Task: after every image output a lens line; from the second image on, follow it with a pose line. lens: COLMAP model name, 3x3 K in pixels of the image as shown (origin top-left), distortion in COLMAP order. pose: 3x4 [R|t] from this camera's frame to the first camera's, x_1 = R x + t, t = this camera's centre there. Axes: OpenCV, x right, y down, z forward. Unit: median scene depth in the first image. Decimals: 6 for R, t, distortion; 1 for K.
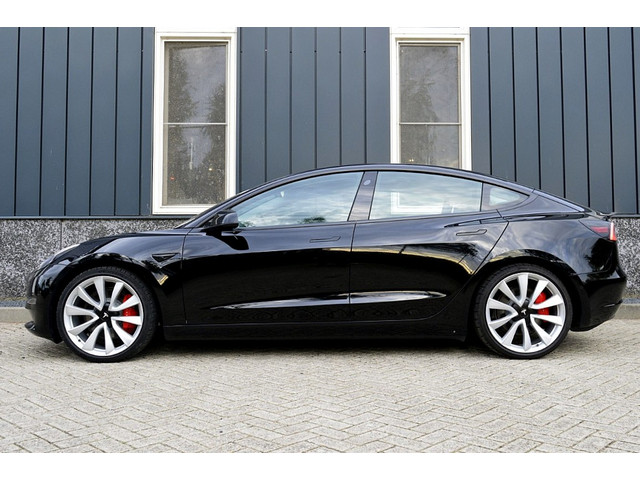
lens RADIAL K [[651.7, 0, 320.0], [0, 651.7, 240.0], [0, 0, 1]] dist [-0.002901, -0.008201]
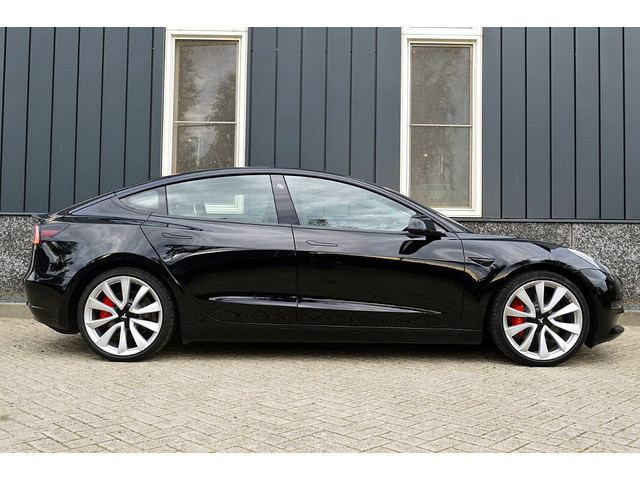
lens RADIAL K [[794.2, 0, 320.0], [0, 794.2, 240.0], [0, 0, 1]] dist [-0.002304, 0.002312]
pose [[0.999785, 0.016502, -0.012535, 0.003238], [-0.016301, 0.999739, 0.016006, -0.021087], [0.012796, -0.015798, 0.999793, -0.218499]]
